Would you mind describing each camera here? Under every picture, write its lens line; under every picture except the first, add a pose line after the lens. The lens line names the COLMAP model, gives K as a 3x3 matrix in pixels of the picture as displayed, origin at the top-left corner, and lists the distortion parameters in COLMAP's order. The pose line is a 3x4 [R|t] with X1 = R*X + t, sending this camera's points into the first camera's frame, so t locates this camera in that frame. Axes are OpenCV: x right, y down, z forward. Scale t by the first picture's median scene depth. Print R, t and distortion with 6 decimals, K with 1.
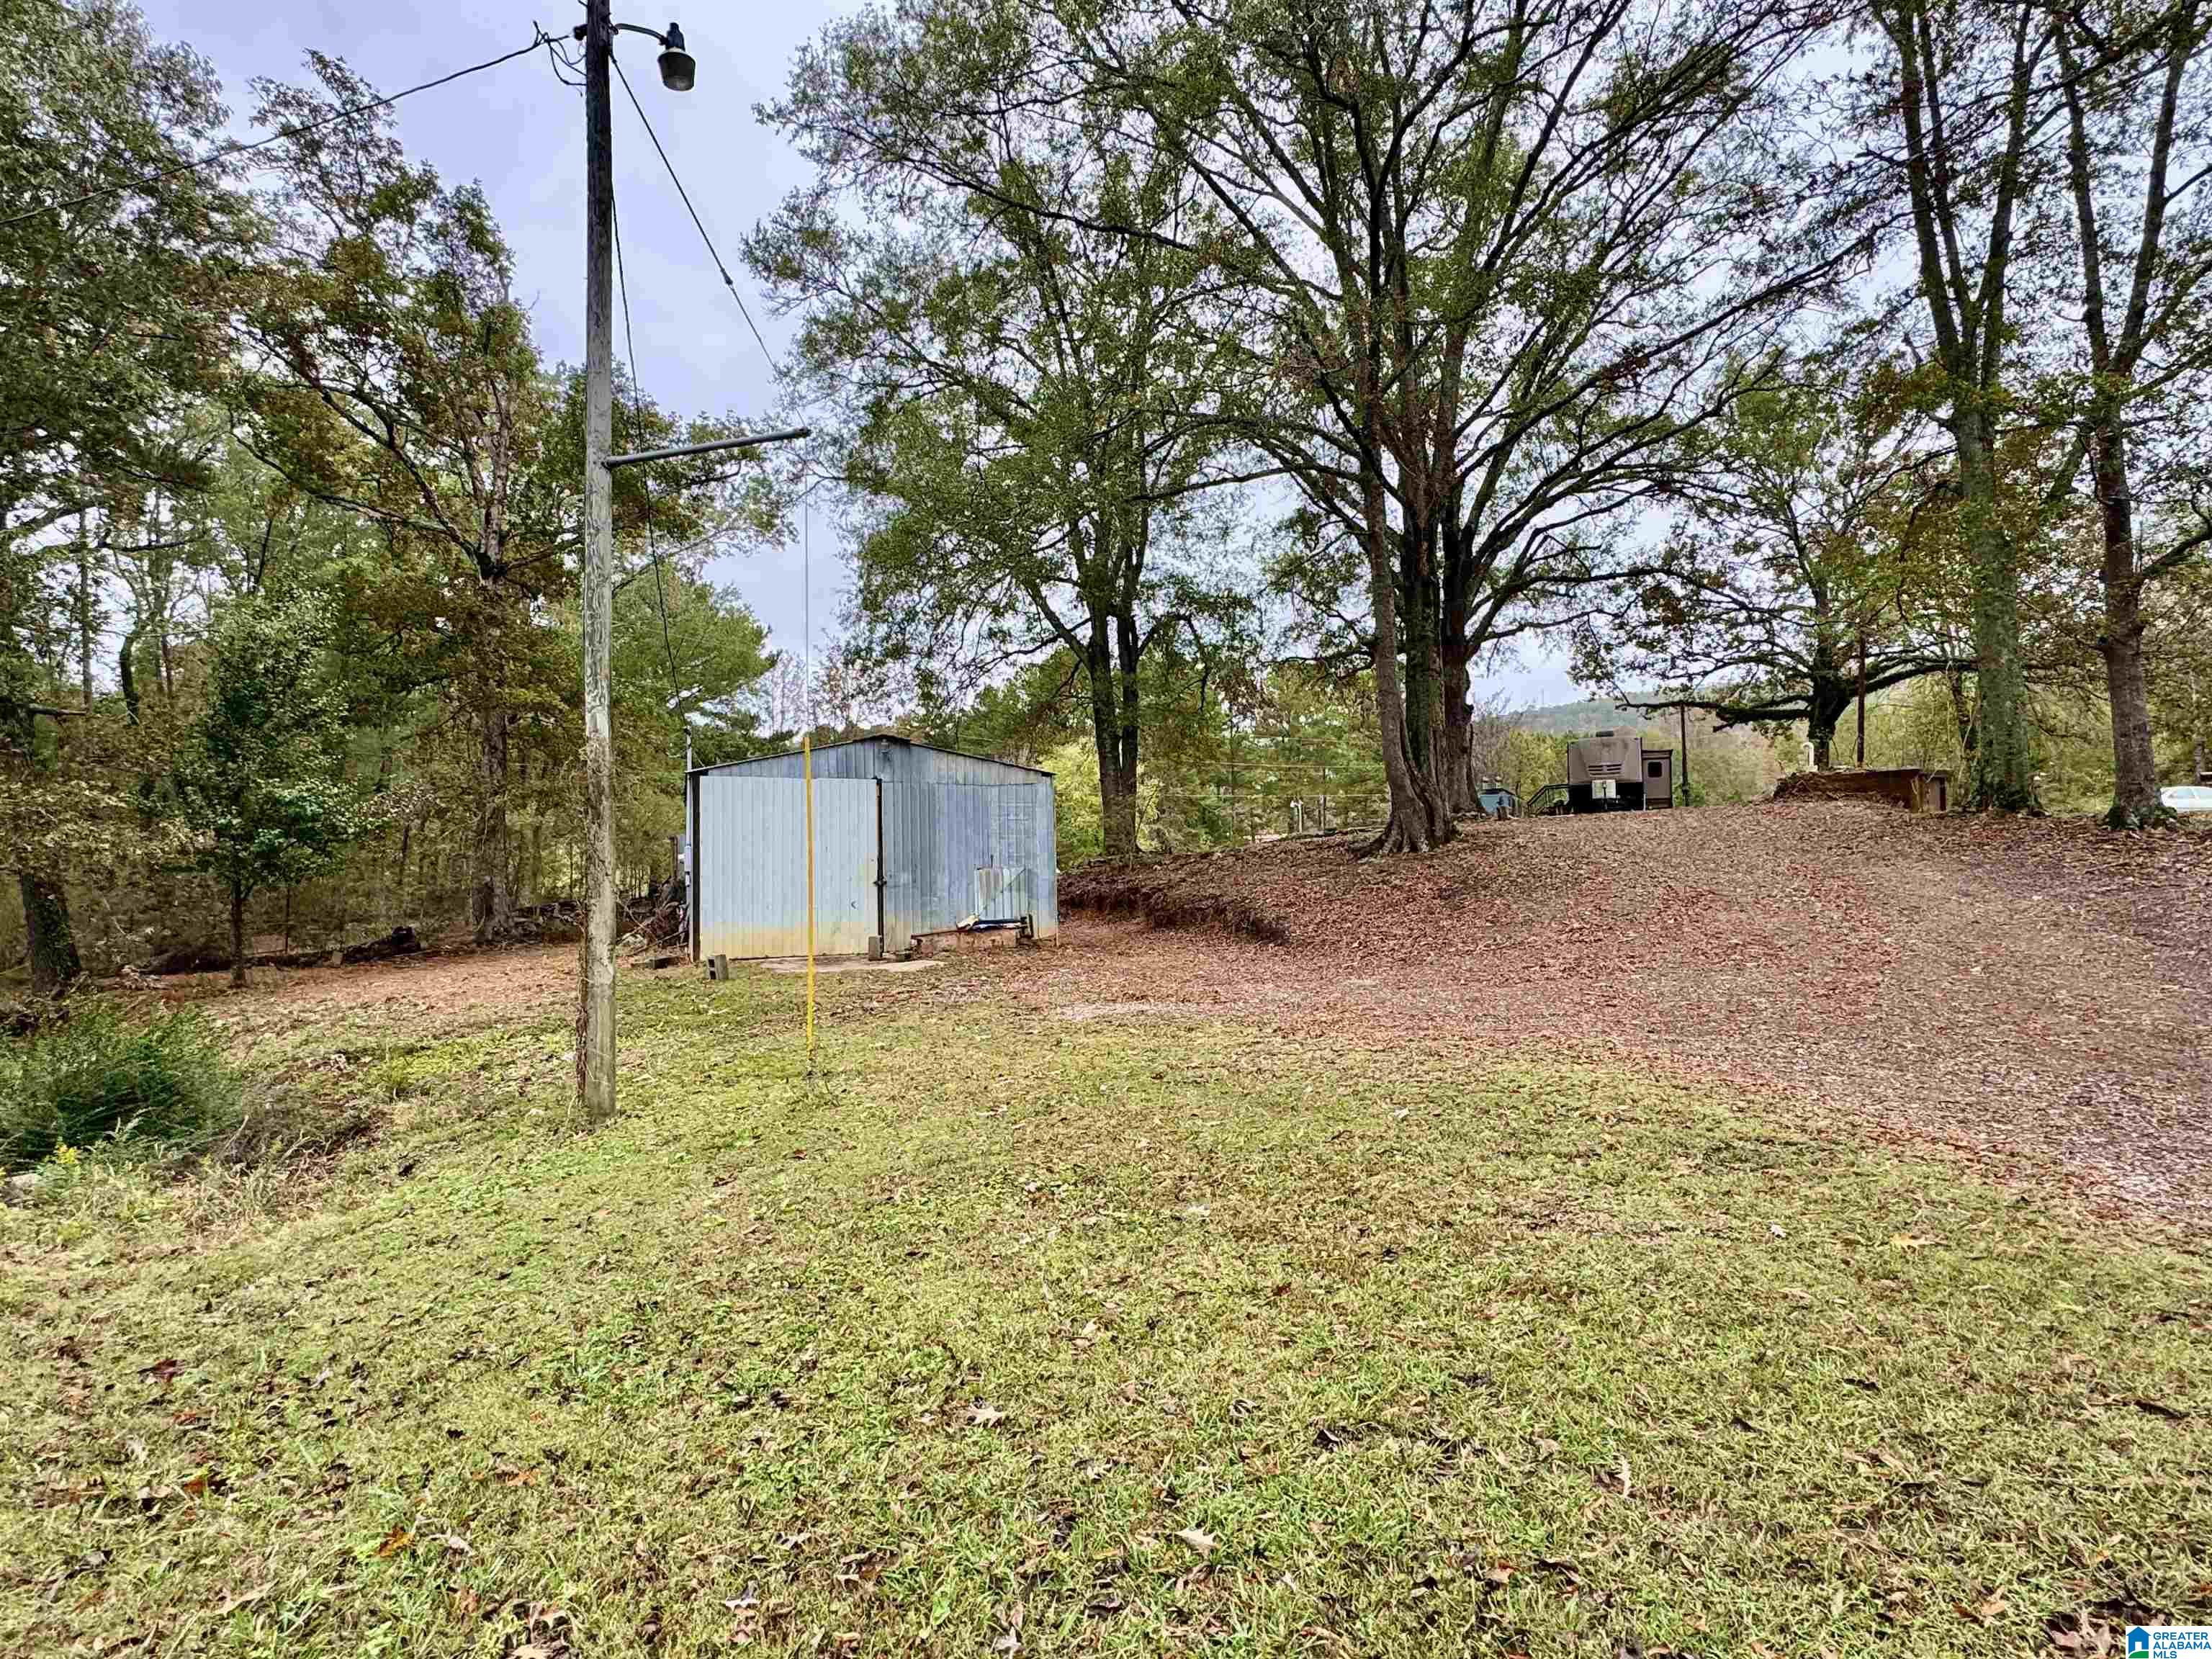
lens RADIAL K [[1174.5, 0, 1110.6], [0, 1174.5, 840.3], [0, 0, 1]] dist [-0.020245, 0.000715]
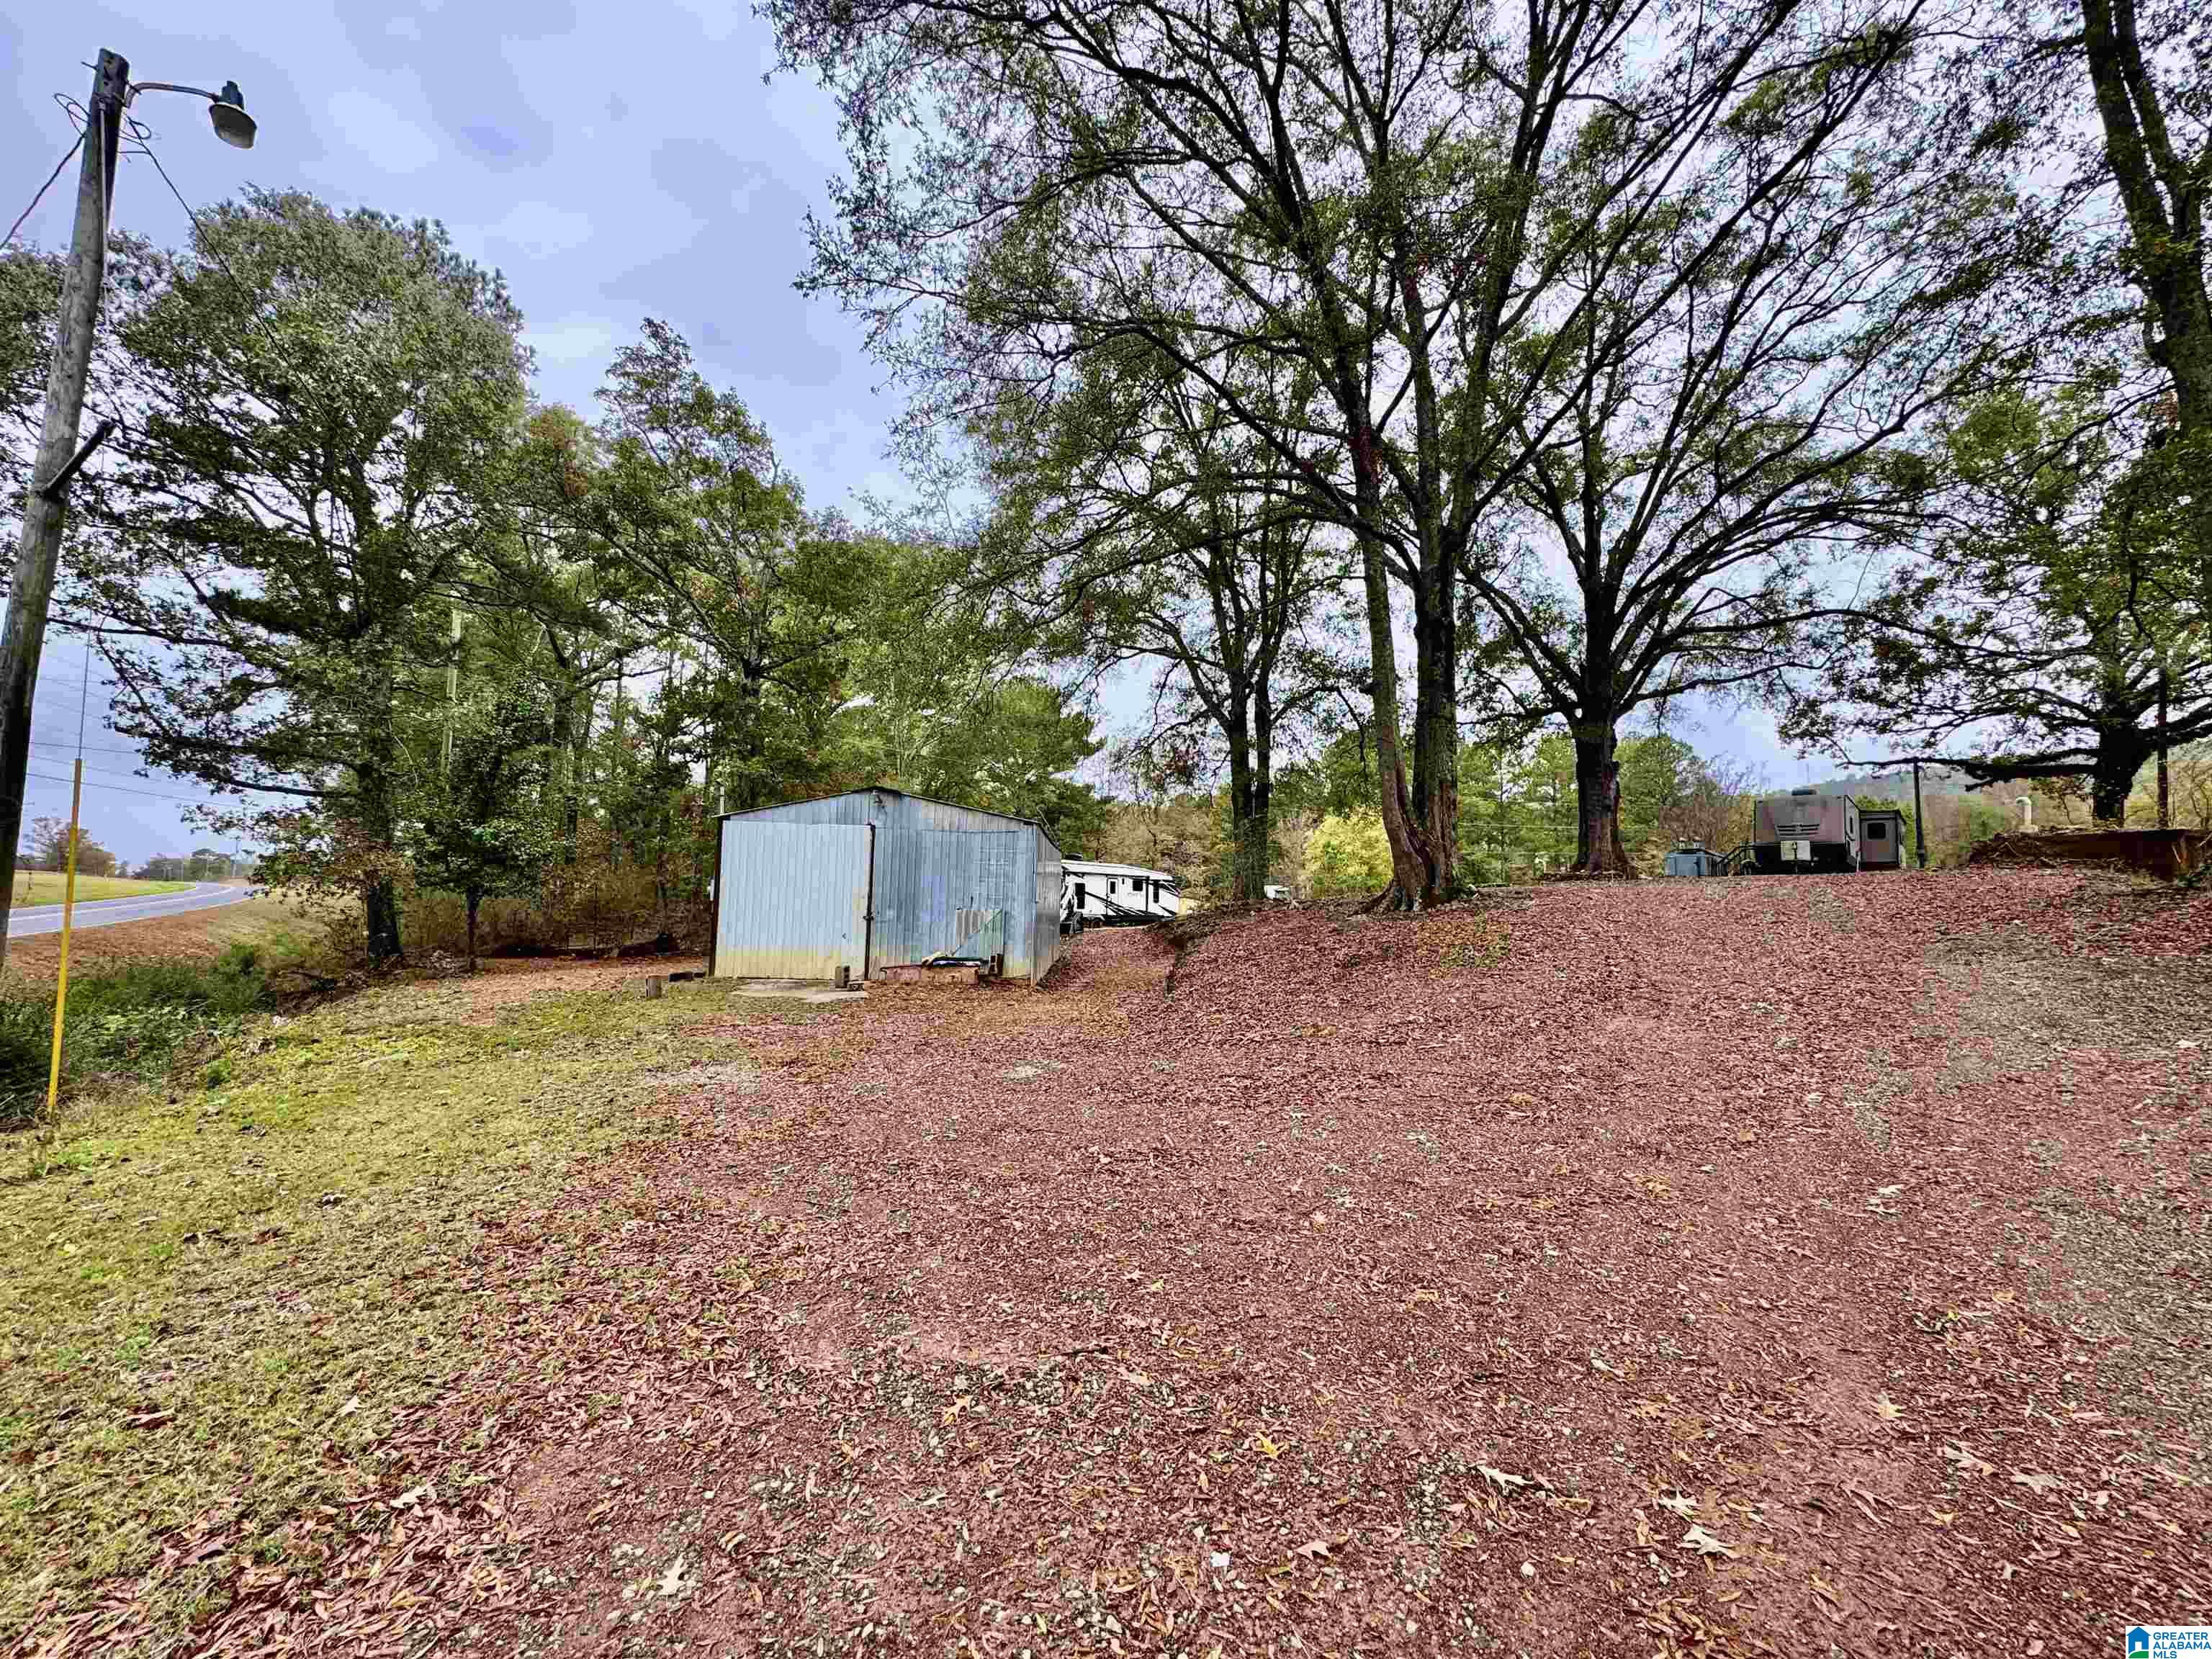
lens RADIAL K [[875.2, 0, 1109.7], [0, 875.2, 826.8], [0, 0, 1]] dist [-0.001342, -0.000429]
pose [[0.934909, 0.010330, -0.354738, 0.153191], [-0.031960, 0.997965, -0.055169, -0.005821], [0.353447, 0.062916, 0.933337, 0.142105]]
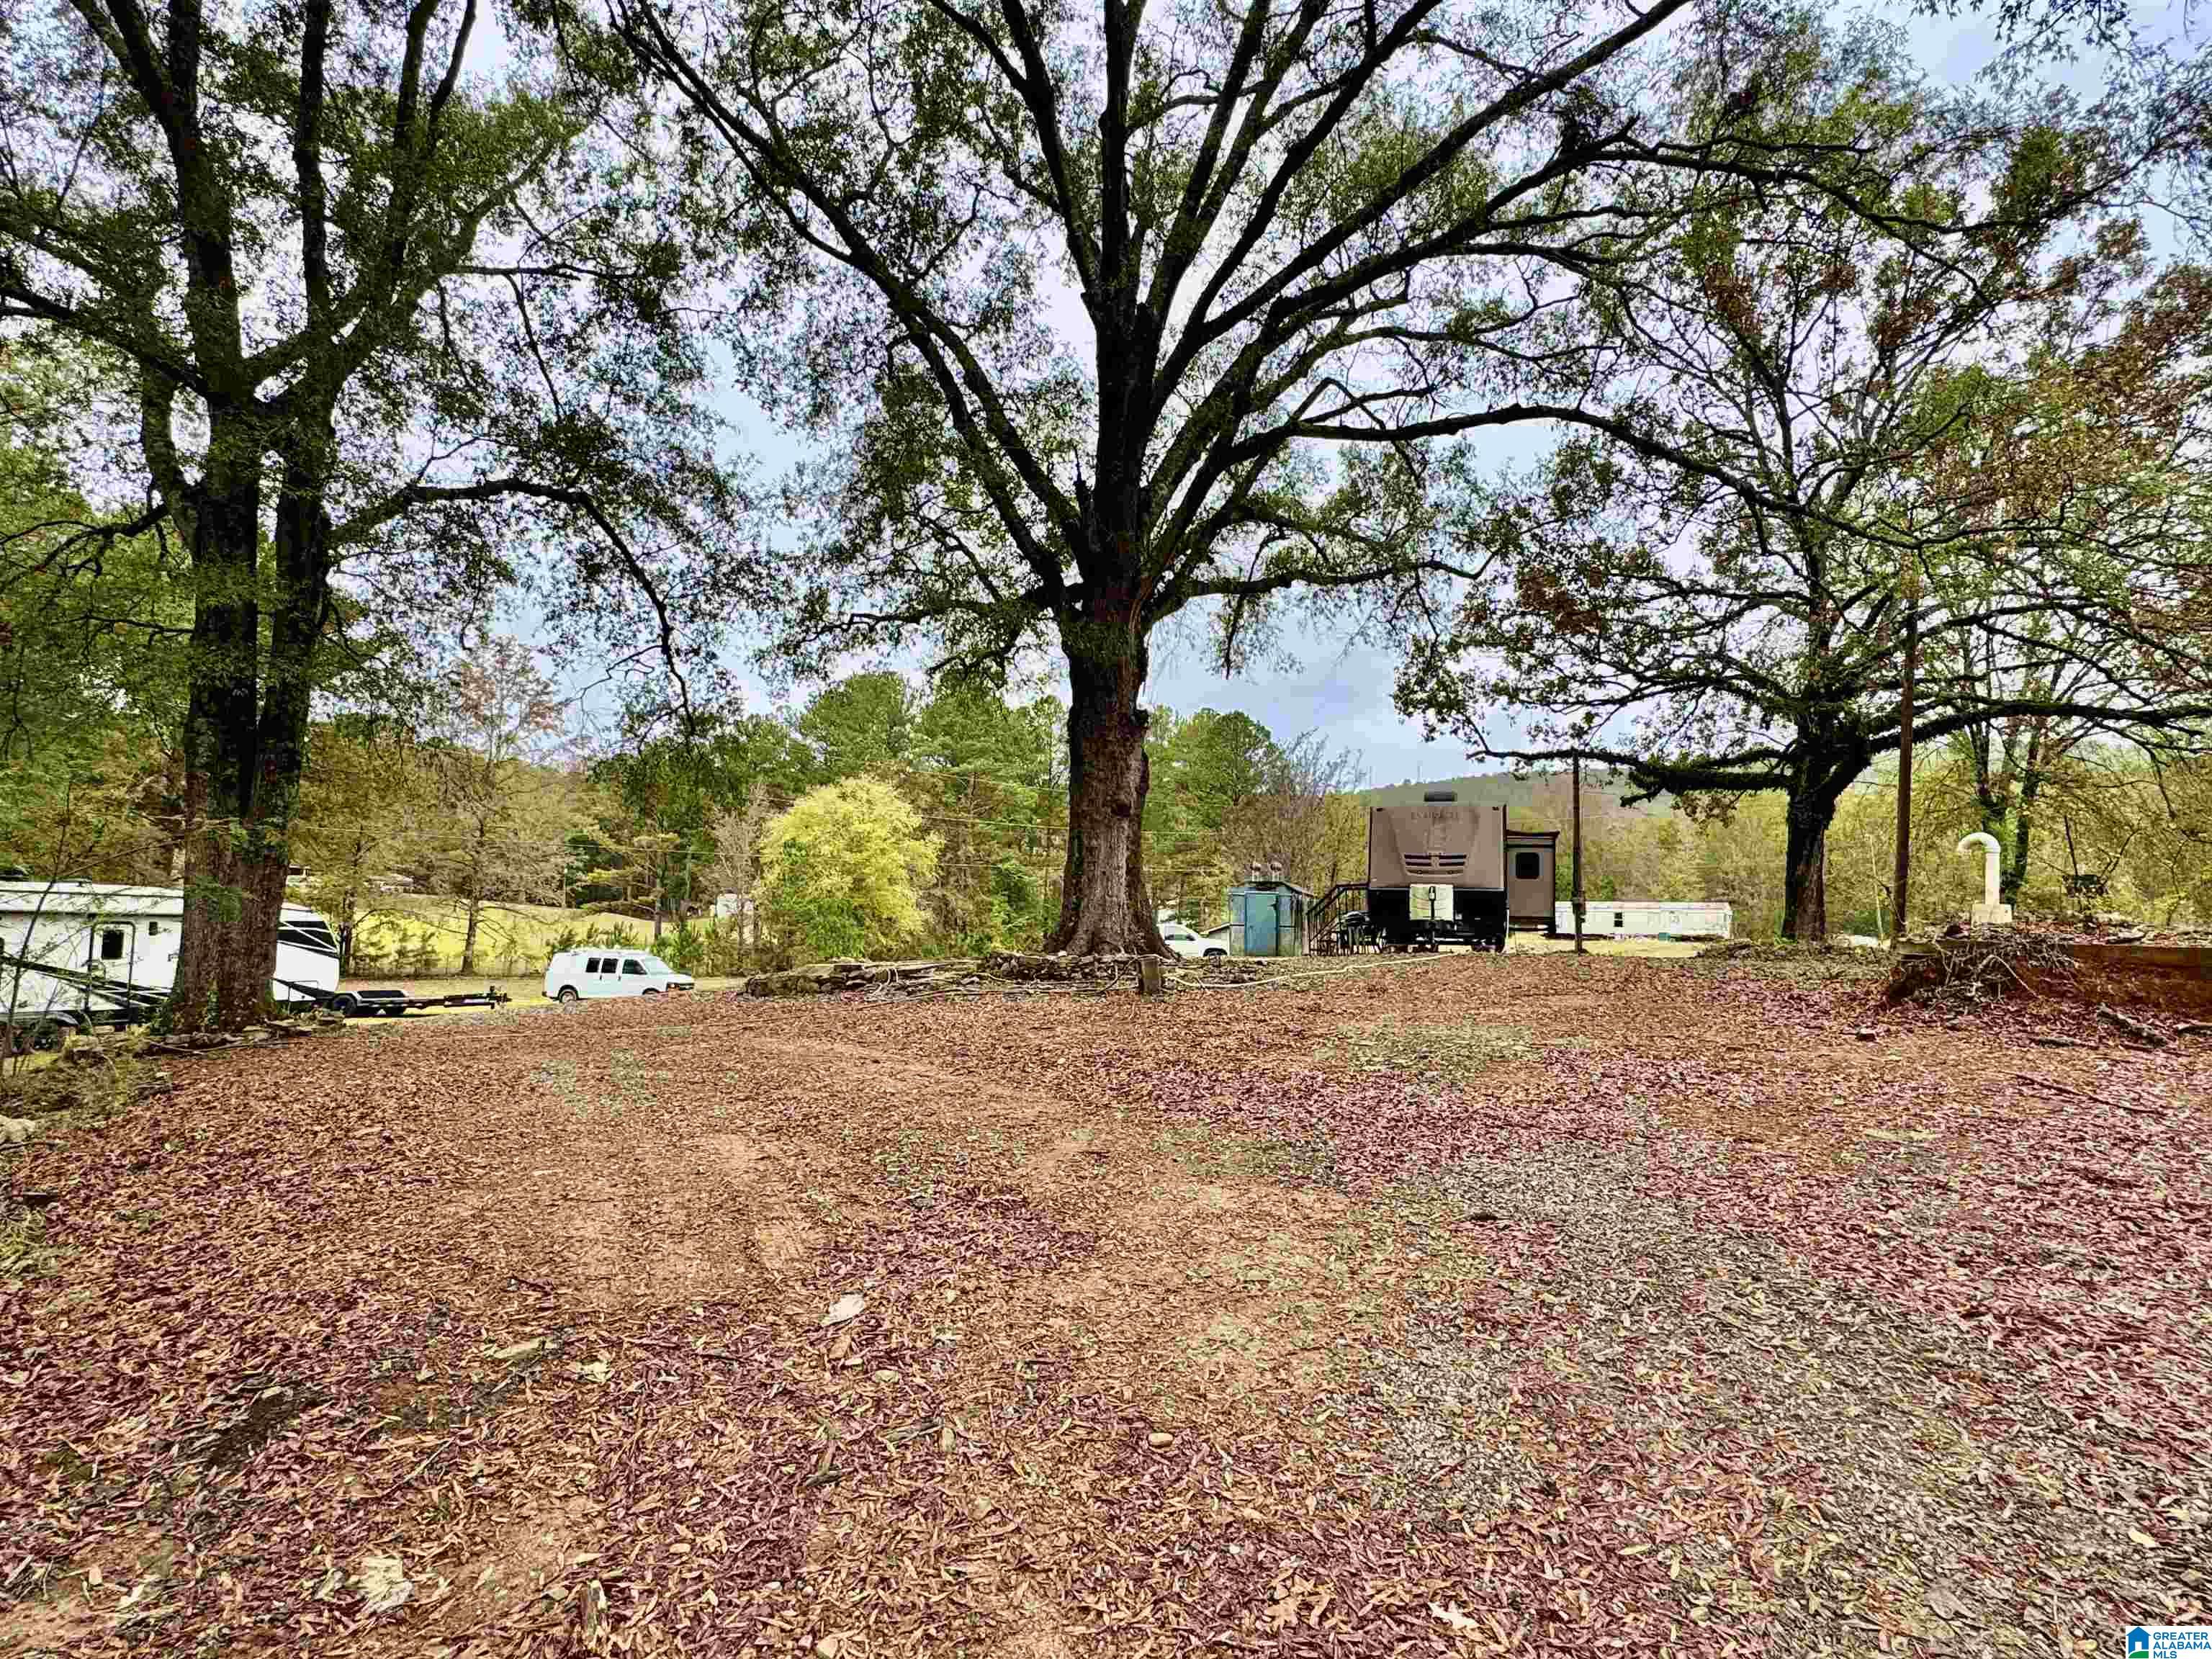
lens RADIAL K [[1174.5, 0, 1112.4], [0, 1174.5, 838.0], [0, 0, 1]] dist [-0.020245, 0.000715]
pose [[0.994059, 0.049991, 0.096684, 0.230351], [-0.045258, 0.997696, -0.050545, -0.039030], [-0.098988, 0.045869, 0.994031, 0.498898]]
